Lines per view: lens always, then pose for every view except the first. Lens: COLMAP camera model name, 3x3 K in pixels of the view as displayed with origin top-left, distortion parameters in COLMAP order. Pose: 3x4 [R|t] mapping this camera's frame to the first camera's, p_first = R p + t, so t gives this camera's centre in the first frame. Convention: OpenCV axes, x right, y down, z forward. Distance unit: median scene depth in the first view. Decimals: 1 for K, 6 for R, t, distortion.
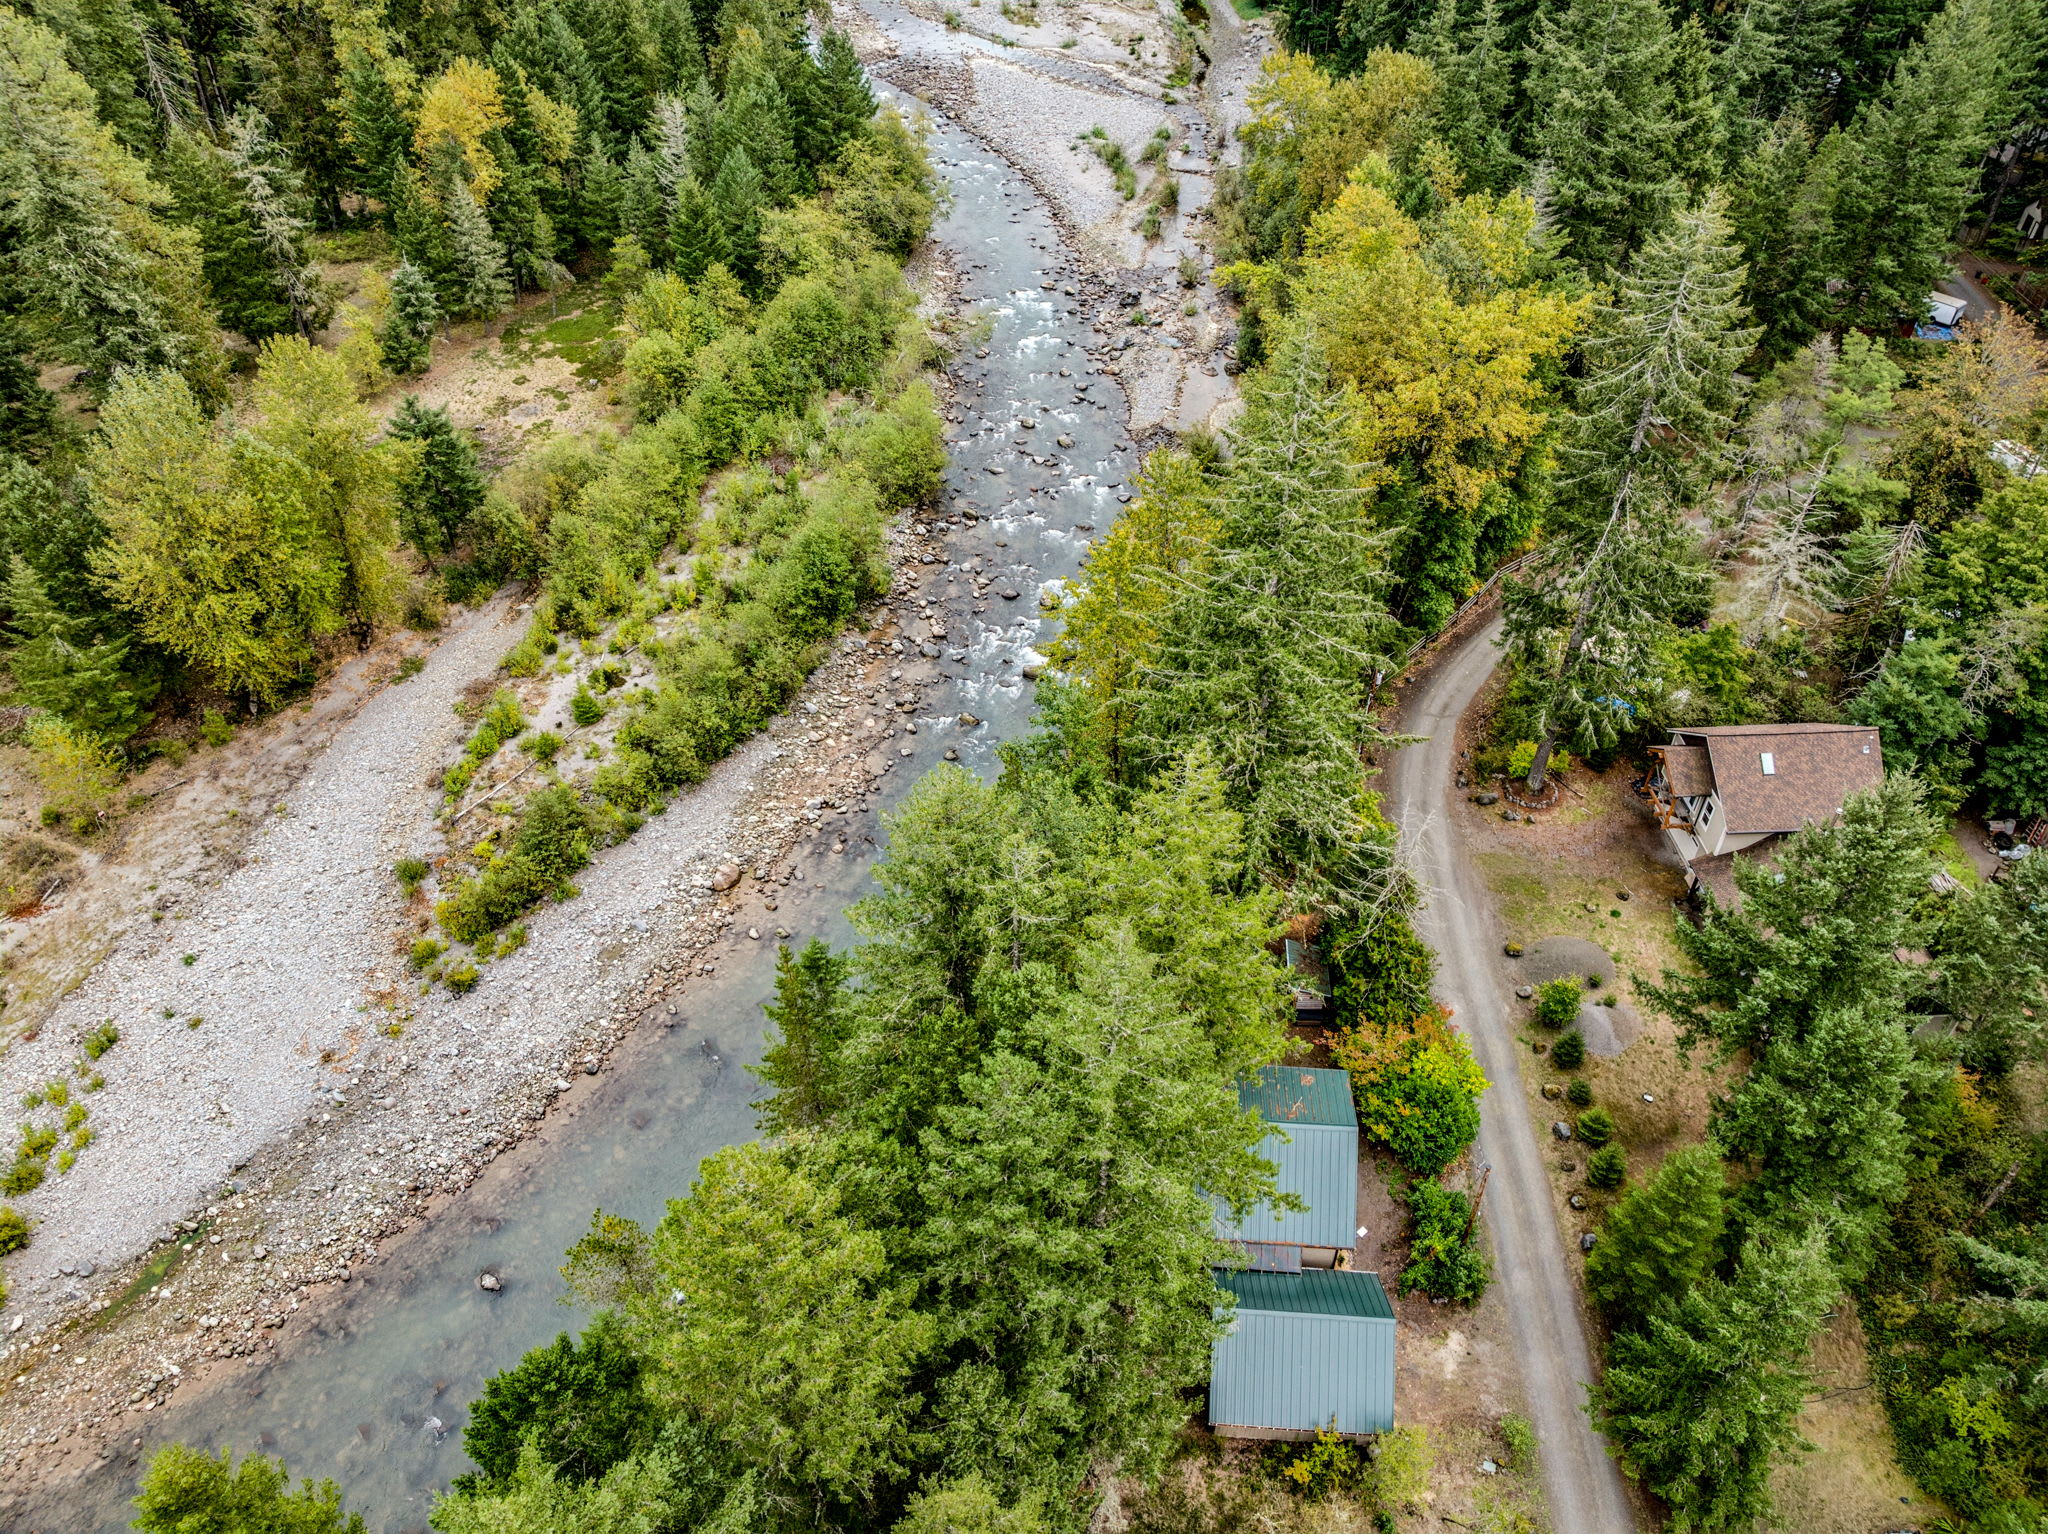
lens RADIAL K [[1444.0, 0, 1034.4], [0, 1444.0, 756.2], [0, 0, 1]] dist [-0.033721, -0.000662]
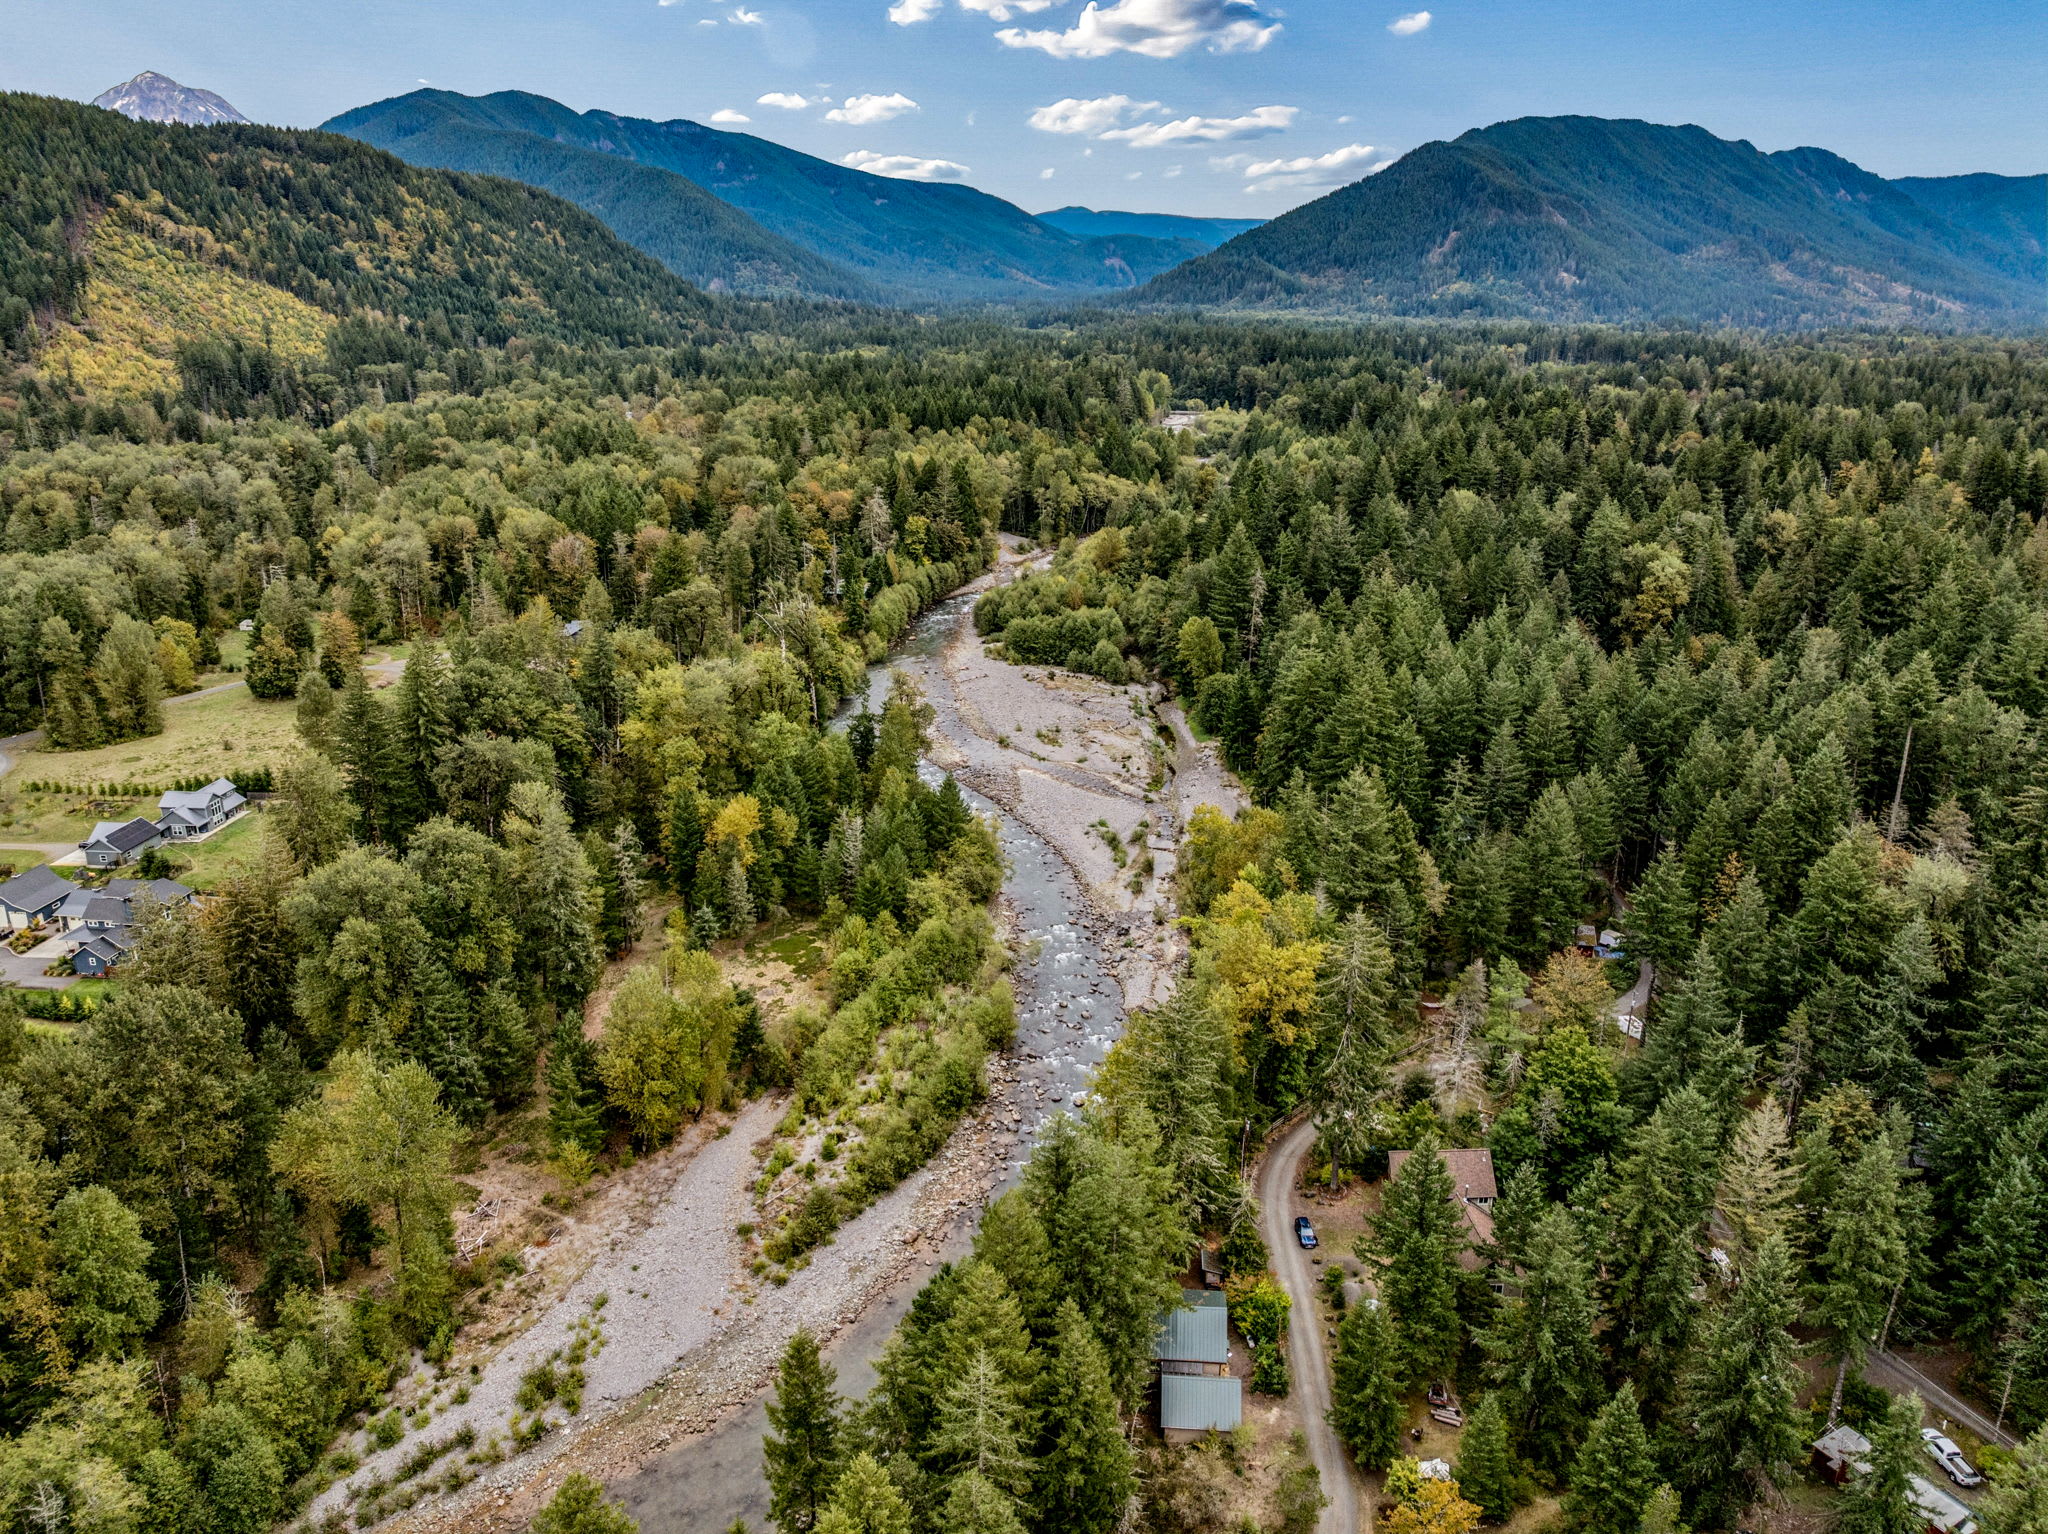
lens RADIAL K [[1444.0, 0, 1034.8], [0, 1444.0, 765.3], [0, 0, 1]] dist [-0.033721, -0.000662]
pose [[0.999929, 0.011869, -0.001120, -0.048894], [-0.011367, 0.920815, -0.389835, 0.210900], [-0.003596, 0.389820, 0.920884, -0.824101]]
